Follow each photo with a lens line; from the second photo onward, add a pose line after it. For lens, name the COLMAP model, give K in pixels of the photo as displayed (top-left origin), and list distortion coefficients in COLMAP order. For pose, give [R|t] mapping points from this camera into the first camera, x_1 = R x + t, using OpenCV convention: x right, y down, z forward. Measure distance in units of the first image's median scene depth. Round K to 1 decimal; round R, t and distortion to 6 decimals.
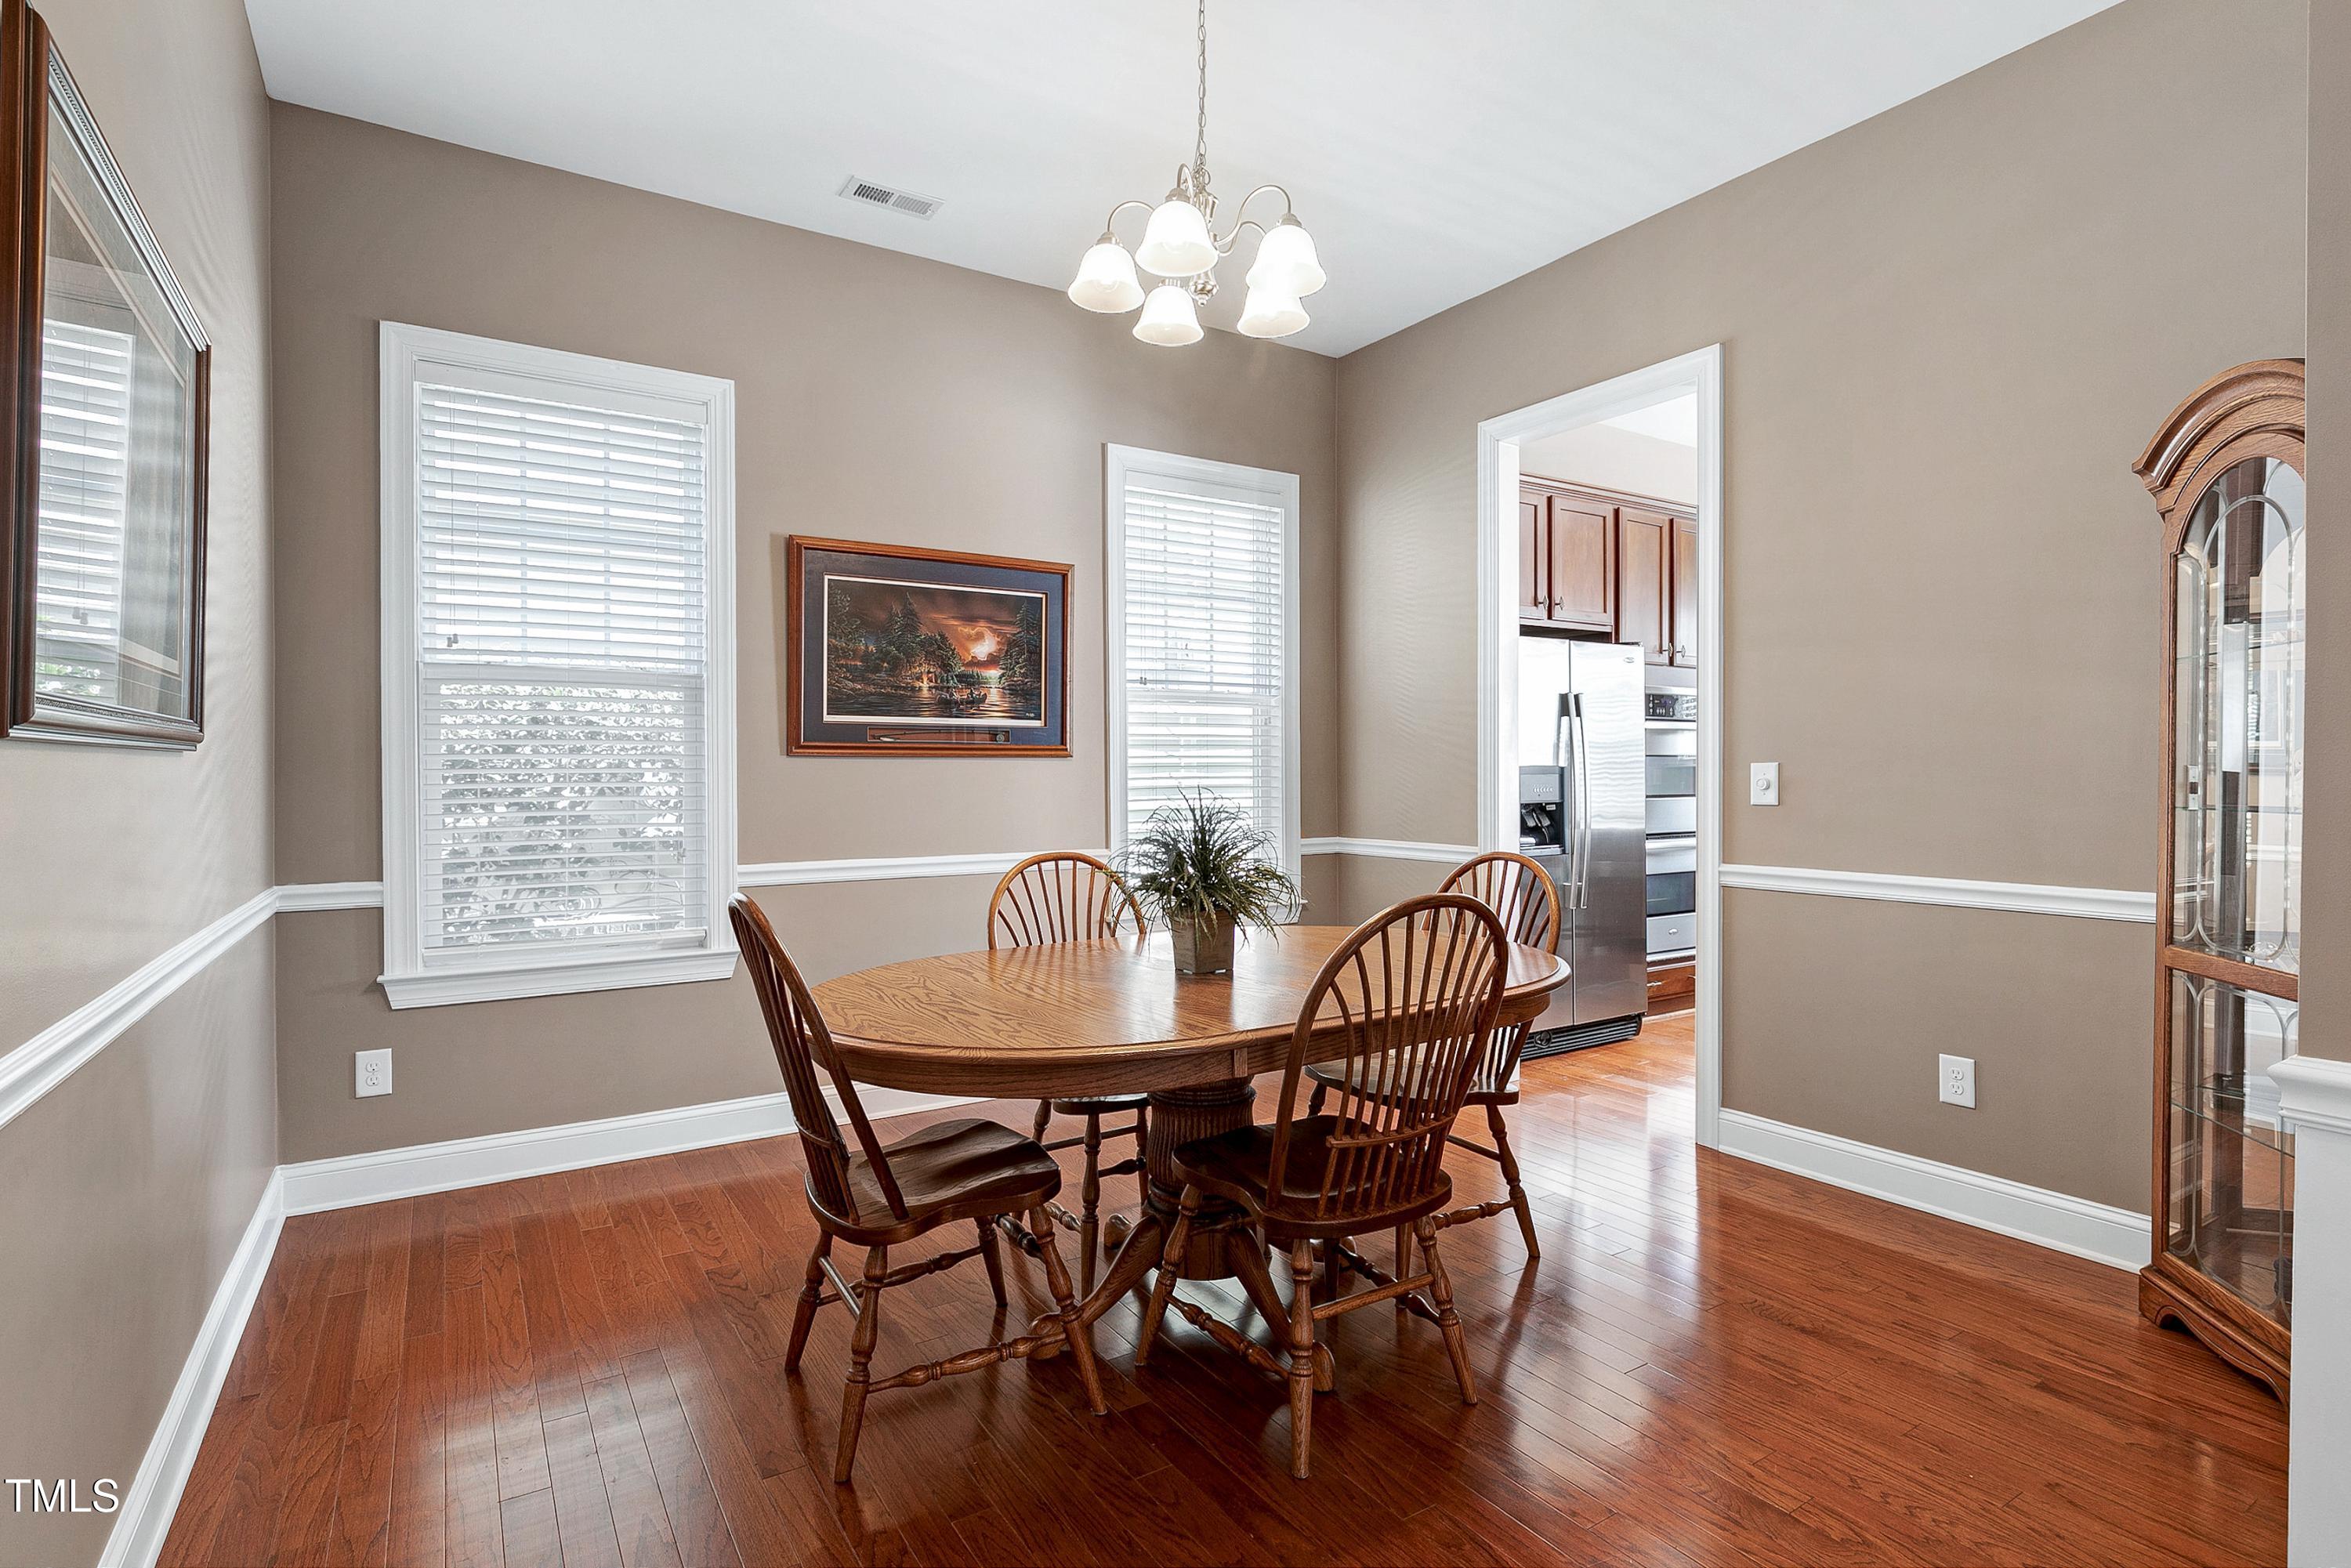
lens RADIAL K [[1145.5, 0, 1160.8], [0, 1145.5, 780.9], [0, 0, 1]] dist [-0.002210, -0.000166]
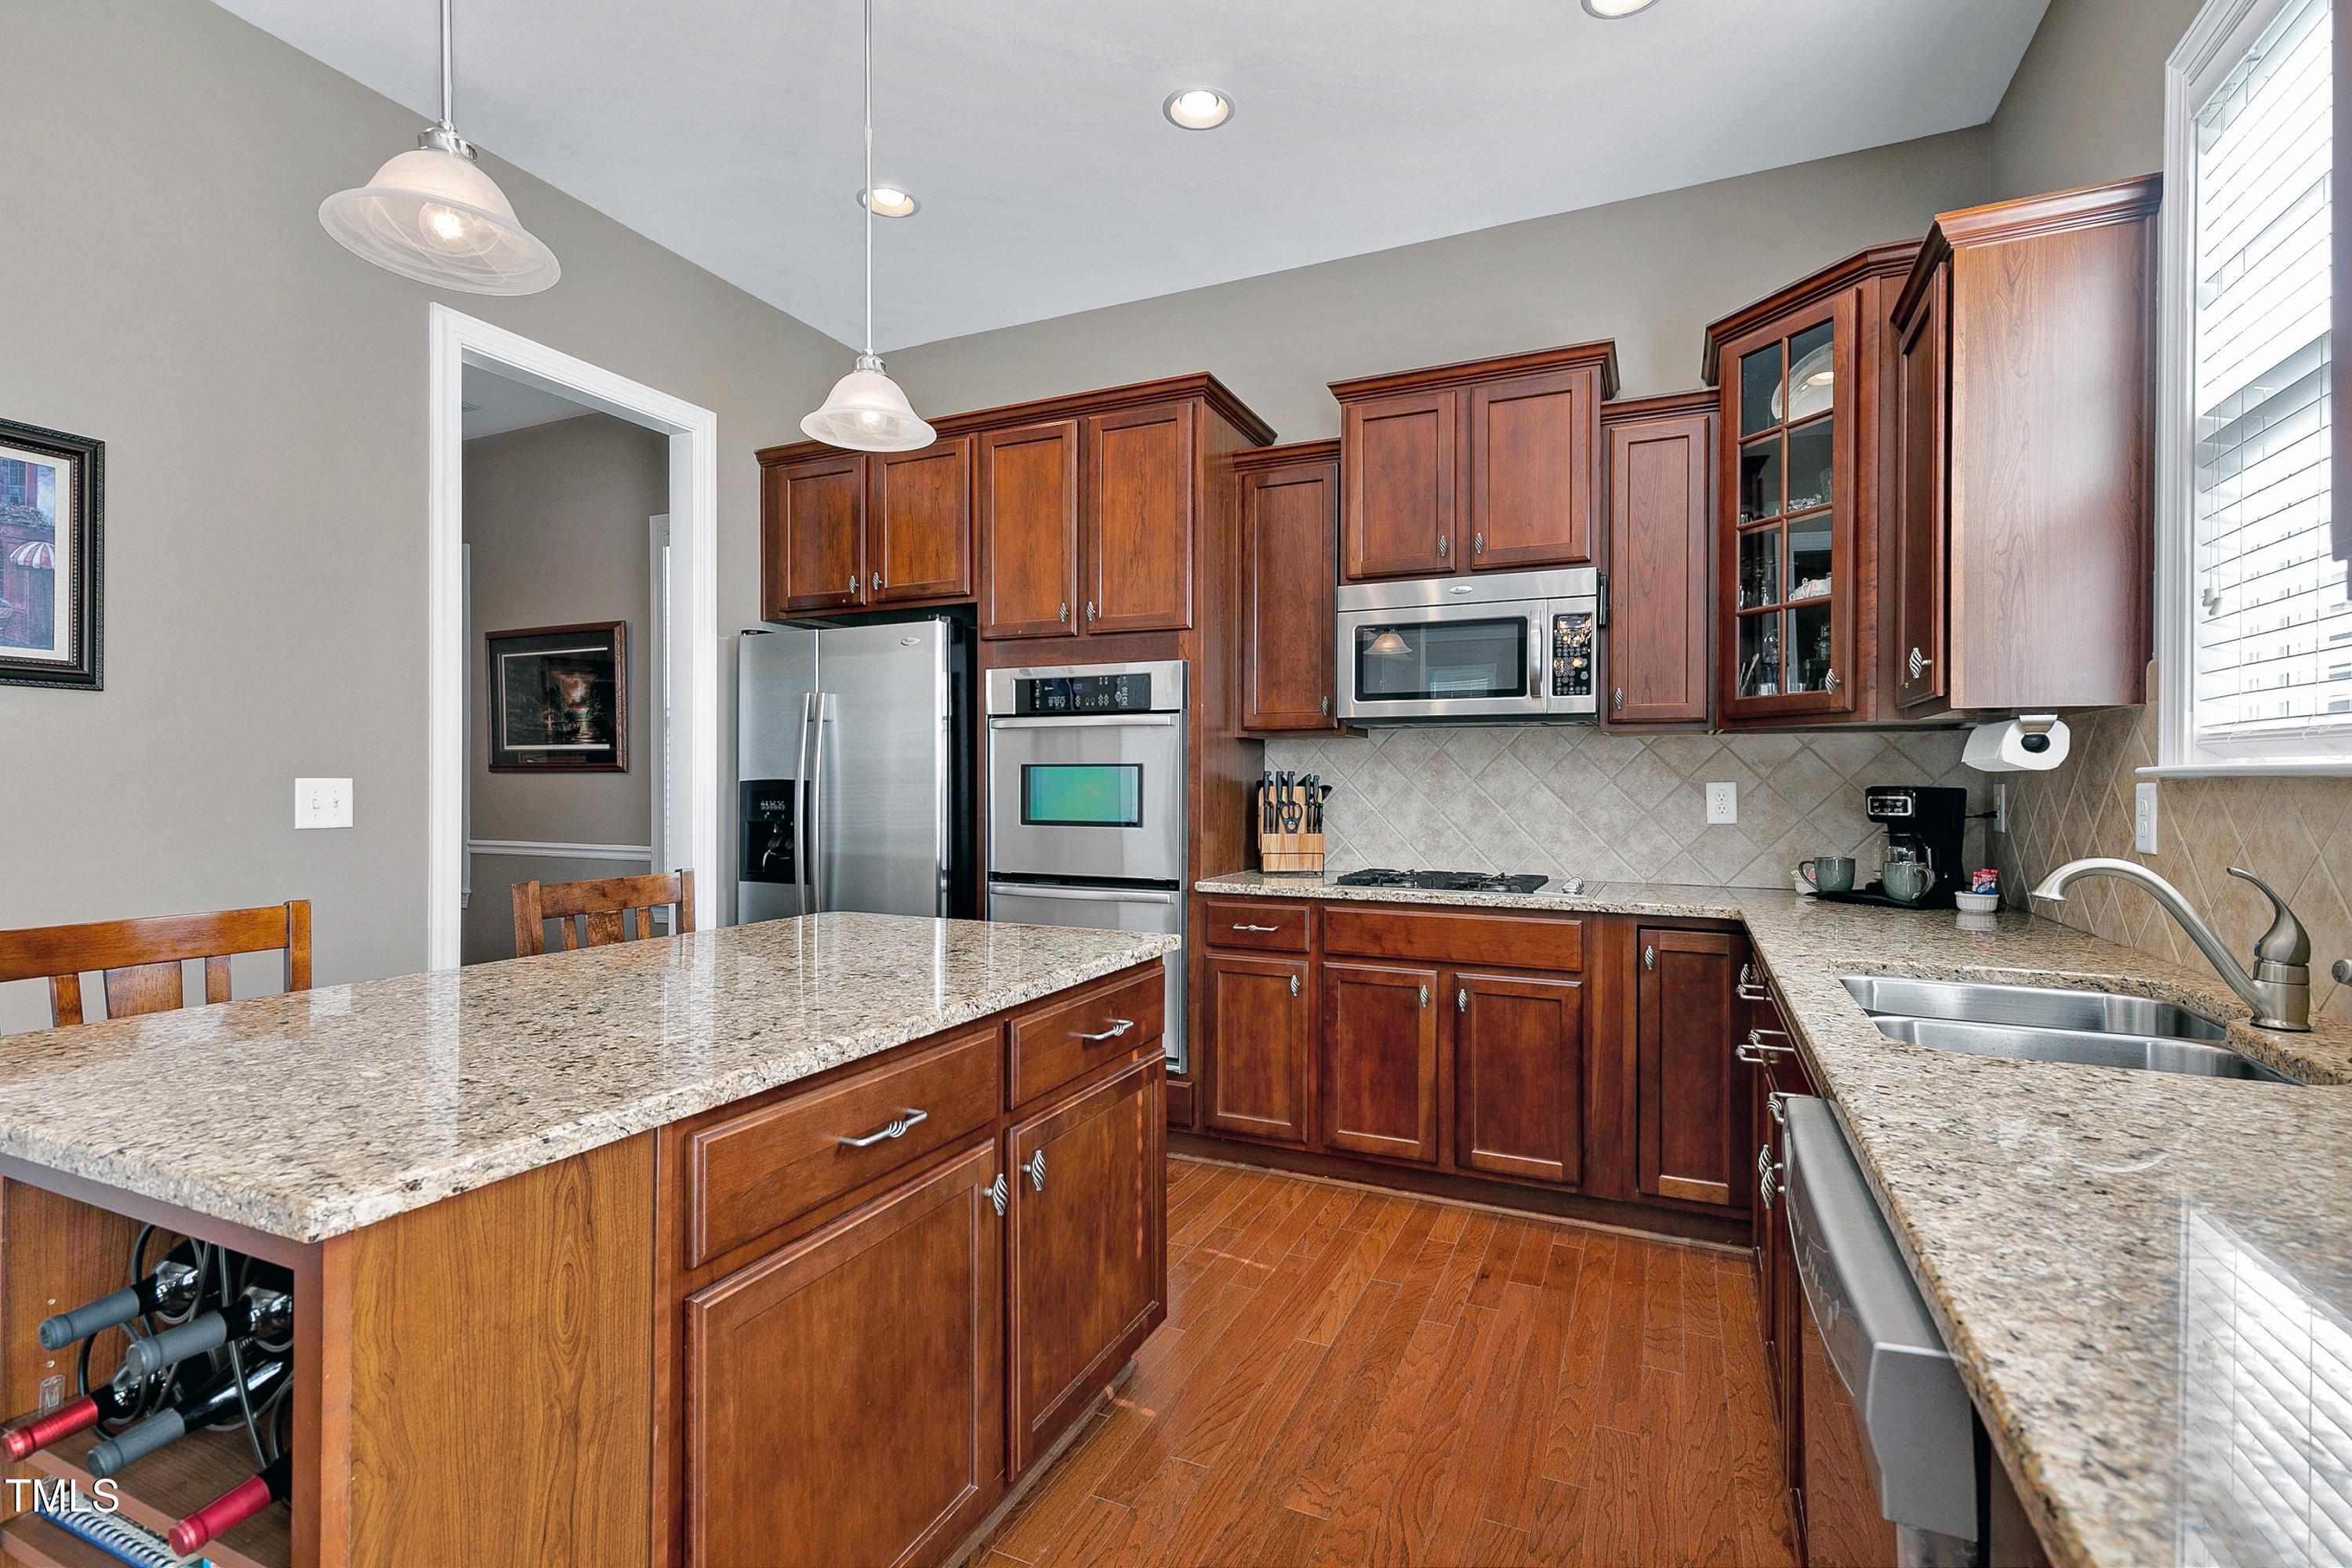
lens RADIAL K [[1078.1, 0, 1172.5], [0, 1078.1, 788.2], [0, 0, 1]] dist [0.008449, -0.000548]
pose [[0.548705, 0.008380, -0.835974, 1.552153], [-0.012215, 0.999923, 0.002006, -0.016102], [0.835927, 0.009110, 0.548765, 1.048110]]
